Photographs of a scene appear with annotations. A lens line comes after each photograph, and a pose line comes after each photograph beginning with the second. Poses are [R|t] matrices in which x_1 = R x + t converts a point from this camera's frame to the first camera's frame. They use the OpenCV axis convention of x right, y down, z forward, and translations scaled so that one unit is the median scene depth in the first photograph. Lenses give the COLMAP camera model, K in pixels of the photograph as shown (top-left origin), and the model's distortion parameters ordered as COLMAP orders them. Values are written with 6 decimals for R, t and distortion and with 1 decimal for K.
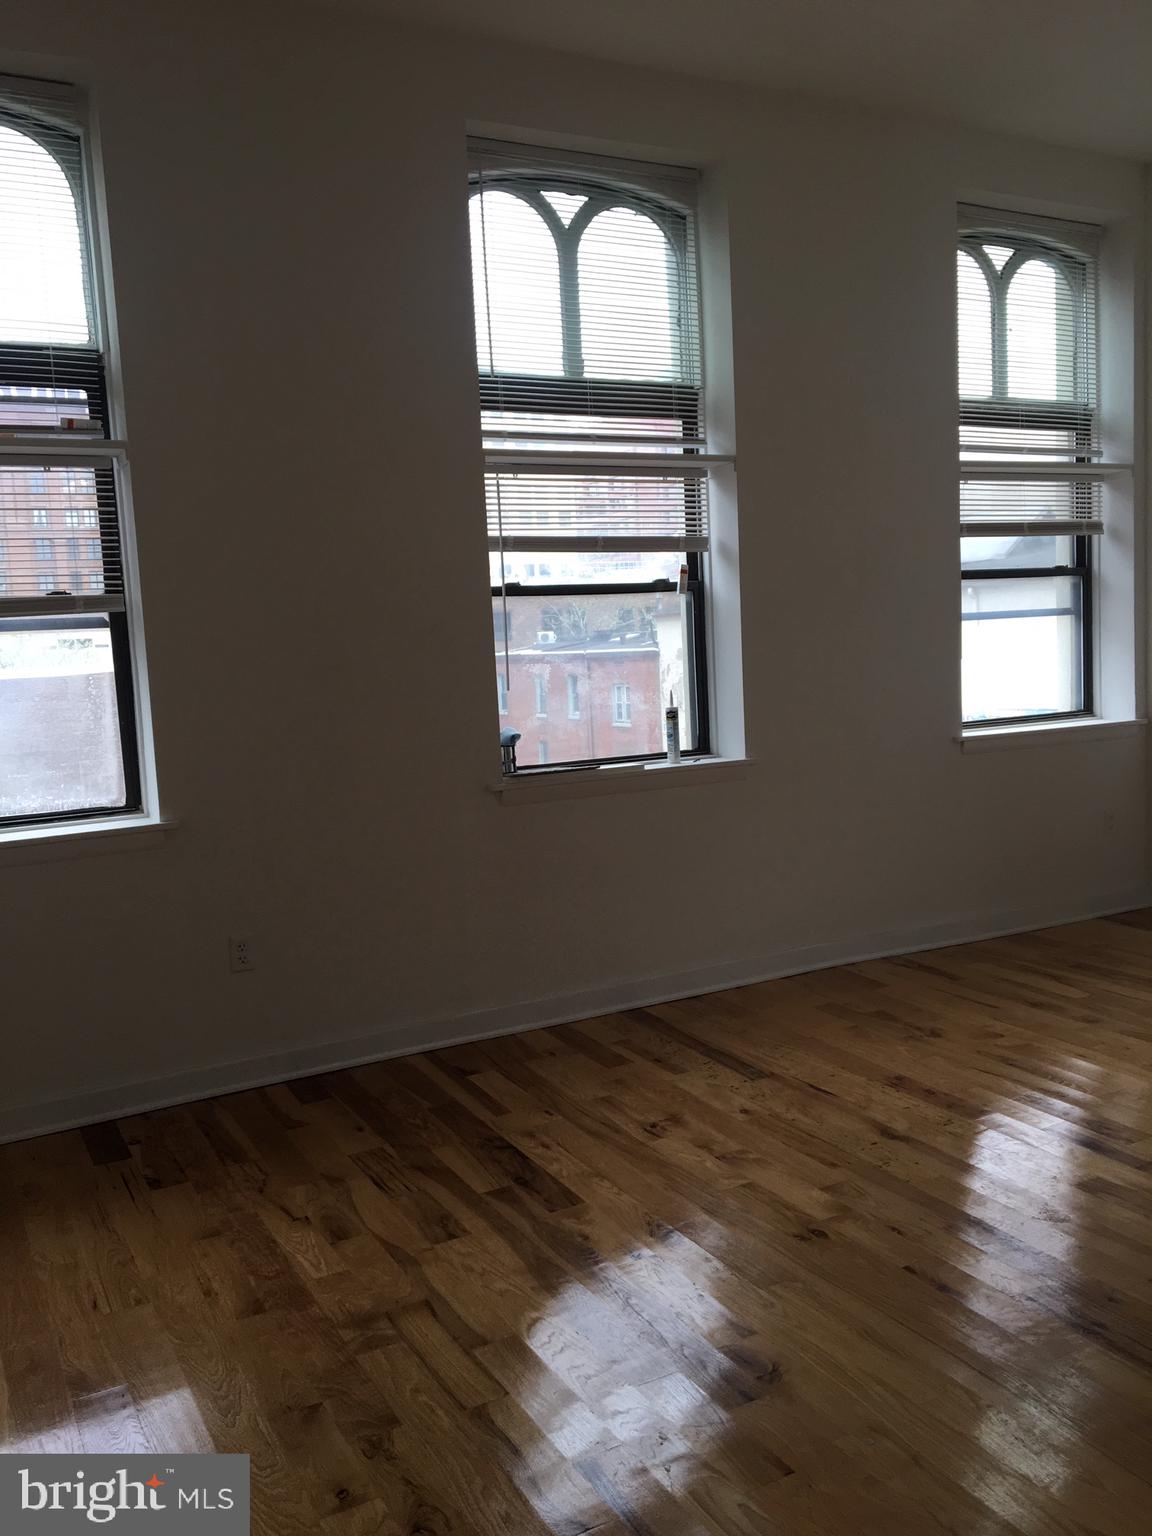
lens RADIAL K [[1278.1, 0, 571.8], [0, 1278.1, 771.2], [0, 0, 1]] dist [0.012134, -0.014586]
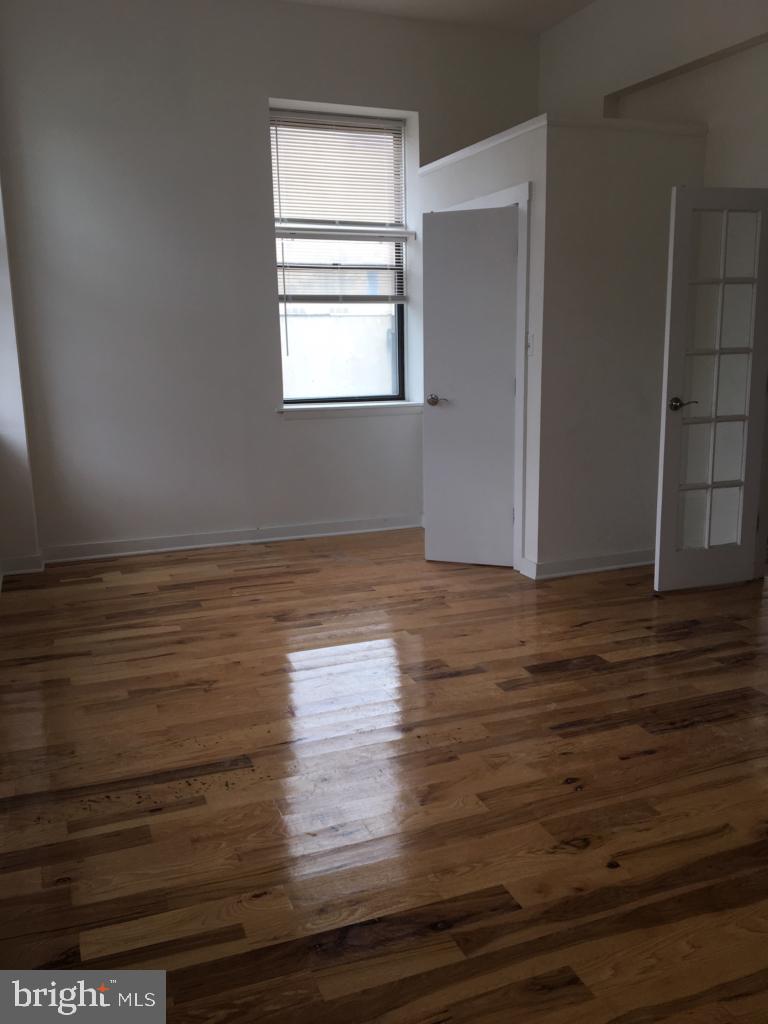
lens RADIAL K [[852.1, 0, 381.5], [0, 852.1, 507.9], [0, 0, 1]] dist [0.012134, -0.014586]
pose [[0.119021, -0.151692, 0.981236, -0.469812], [0.117190, 0.983499, 0.137827, -0.048207], [-0.985952, 0.098587, 0.134834, 0.732538]]
